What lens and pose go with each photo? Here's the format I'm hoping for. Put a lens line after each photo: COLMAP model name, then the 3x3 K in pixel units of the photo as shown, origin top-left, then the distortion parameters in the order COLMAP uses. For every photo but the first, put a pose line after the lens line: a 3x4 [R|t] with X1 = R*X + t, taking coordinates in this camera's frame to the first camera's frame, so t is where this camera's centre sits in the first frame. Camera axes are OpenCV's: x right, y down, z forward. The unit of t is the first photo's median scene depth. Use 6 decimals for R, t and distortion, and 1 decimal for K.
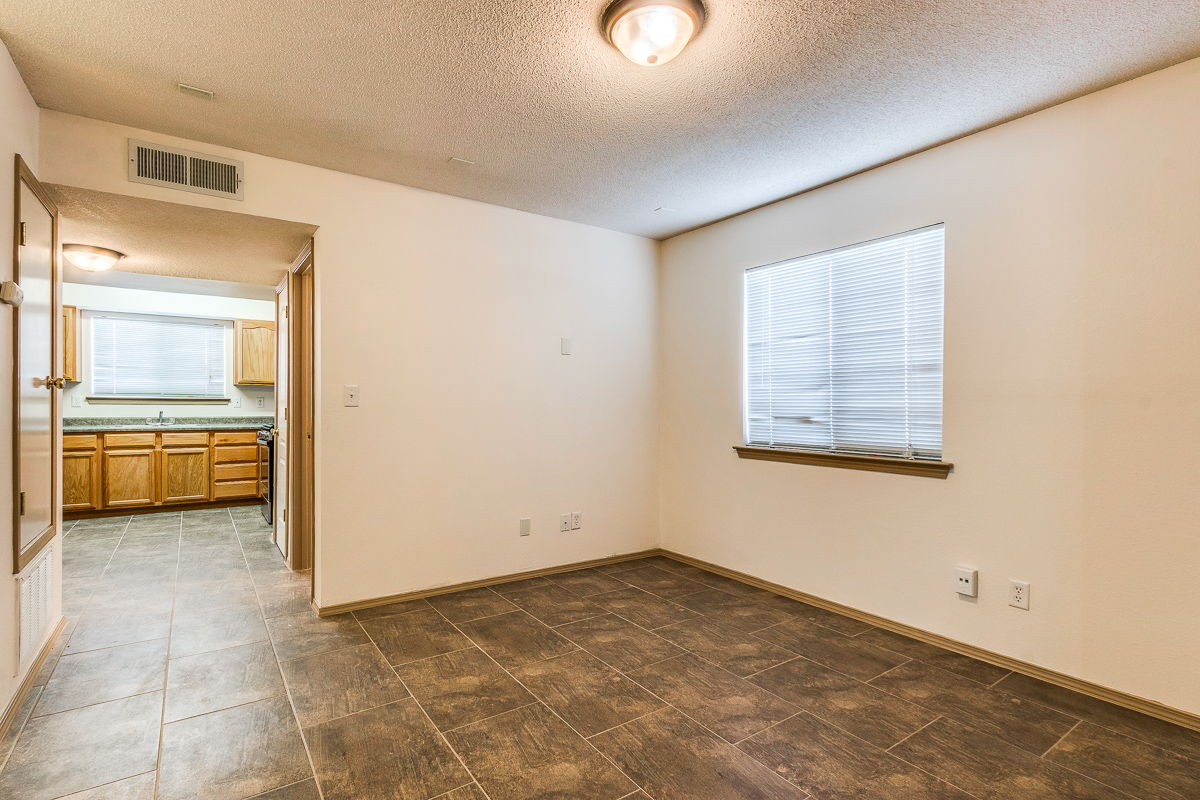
lens RADIAL K [[580.3, 0, 608.2], [0, 580.3, 411.2], [0, 0, 1]] dist [-0.013663, -0.001447]
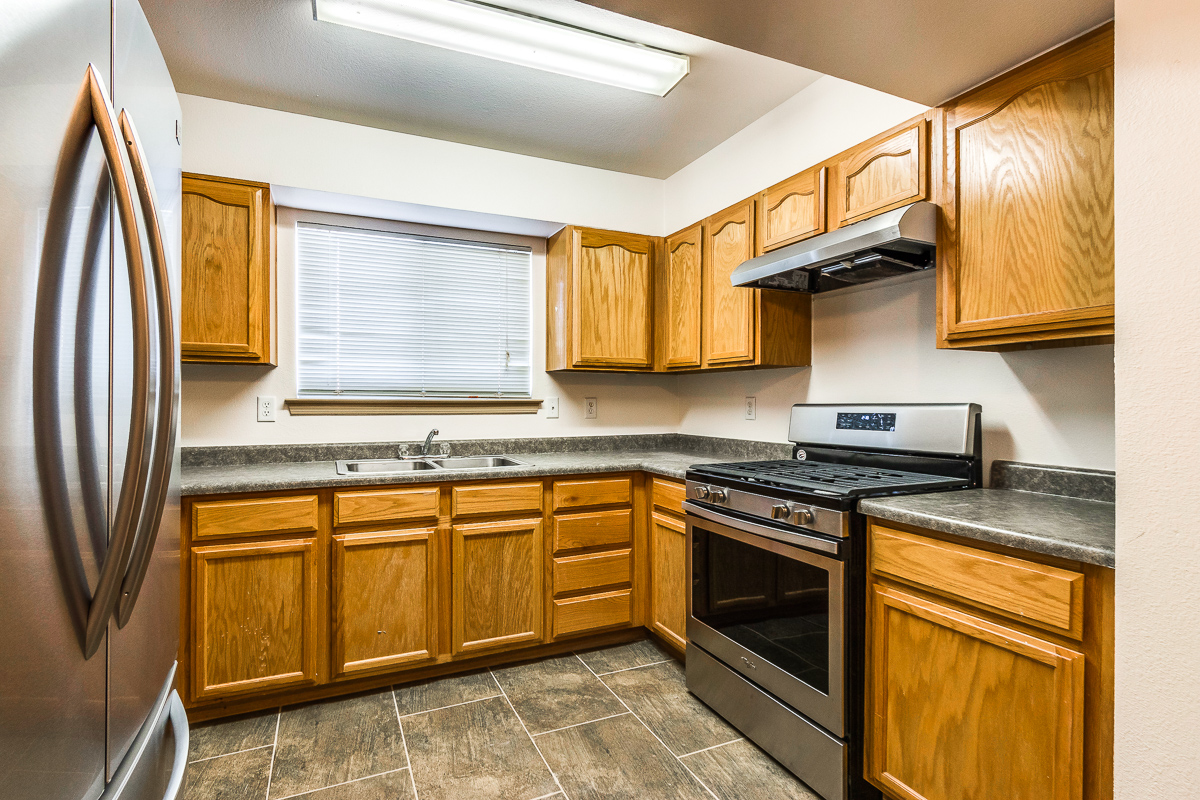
lens RADIAL K [[580.3, 0, 590.0], [0, 580.3, 399.8], [0, 0, 1]] dist [-0.013663, -0.001447]
pose [[0.980986, -0.007901, -0.193915, -0.586319], [0.004634, 0.999840, -0.017294, -0.015387], [0.194021, 0.016066, 0.980866, 0.599934]]
